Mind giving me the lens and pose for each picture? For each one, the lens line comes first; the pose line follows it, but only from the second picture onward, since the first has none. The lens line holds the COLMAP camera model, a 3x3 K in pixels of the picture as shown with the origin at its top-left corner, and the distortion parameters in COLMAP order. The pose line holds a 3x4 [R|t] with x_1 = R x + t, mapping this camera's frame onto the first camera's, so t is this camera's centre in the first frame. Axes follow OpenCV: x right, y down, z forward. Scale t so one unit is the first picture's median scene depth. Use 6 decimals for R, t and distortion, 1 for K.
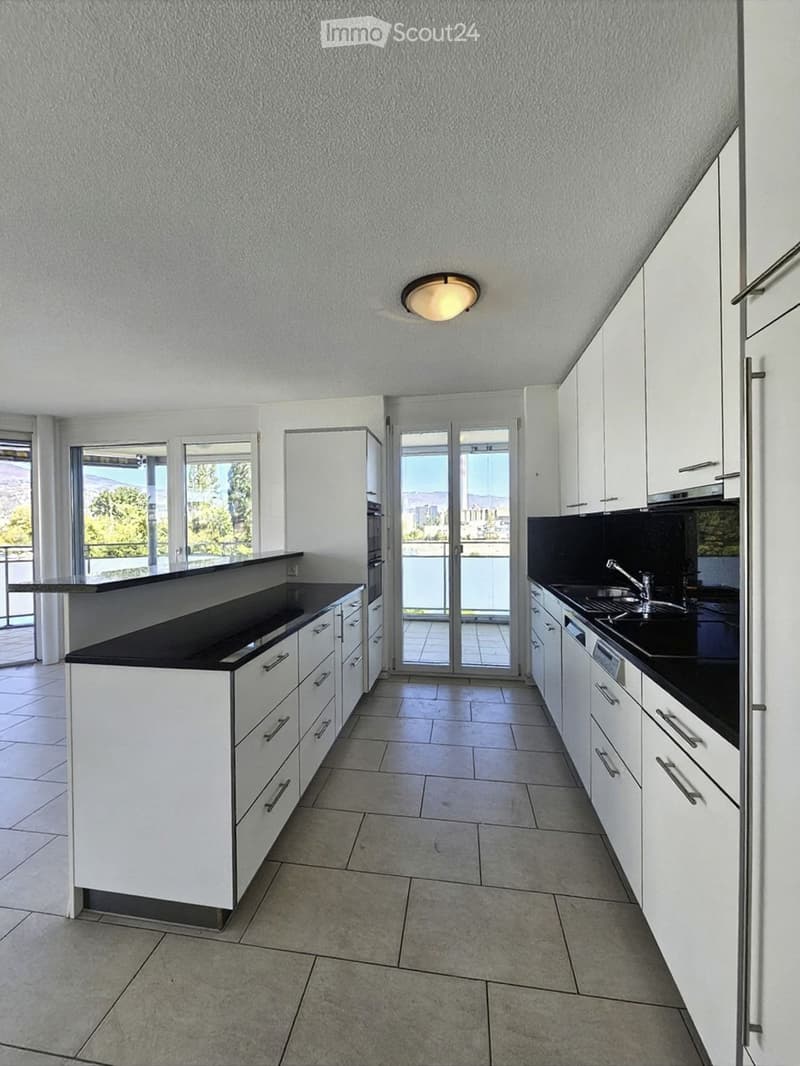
lens RADIAL K [[433.4, 0, 390.2], [0, 433.4, 532.9], [0, 0, 1]] dist [0.000592, 0.000038]
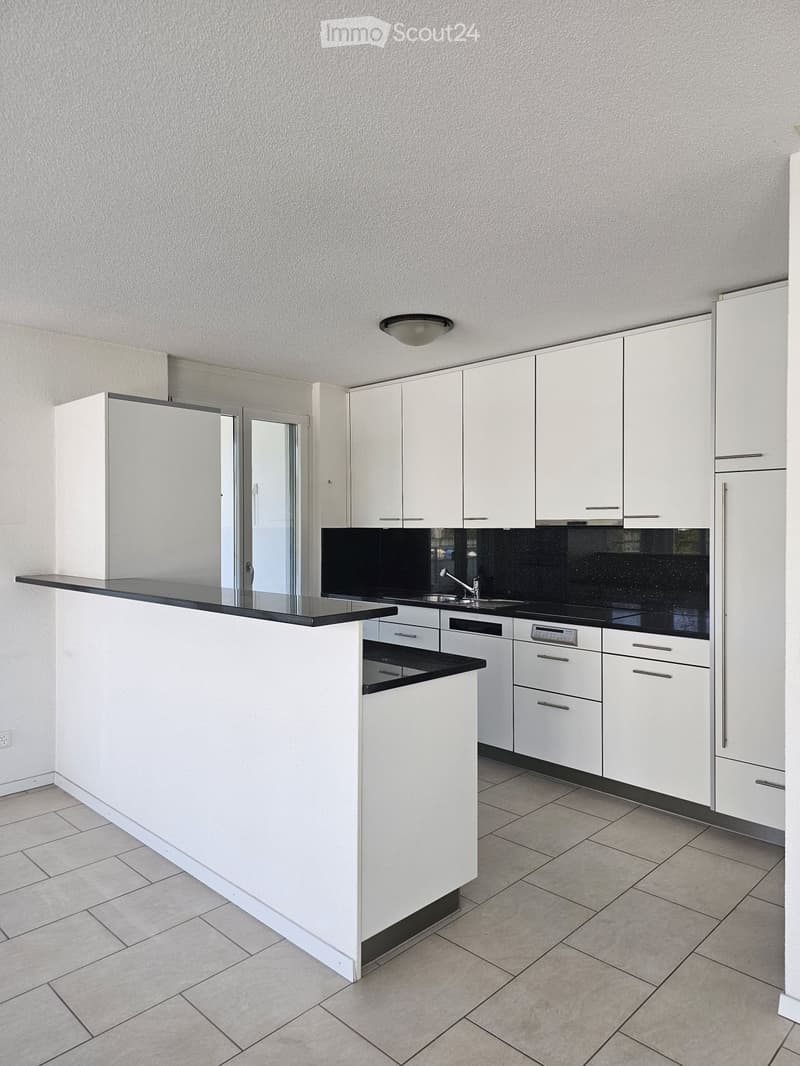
lens RADIAL K [[712.9, 0, 400.0], [0, 712.9, 533.0], [0, 0, 1]] dist [0.059328, 0.000137]
pose [[0.563285, 0.001657, 0.826261, -1.187178], [0.004696, 0.999975, -0.005206, -0.025766], [-0.826249, 0.006812, 0.563263, 0.043580]]
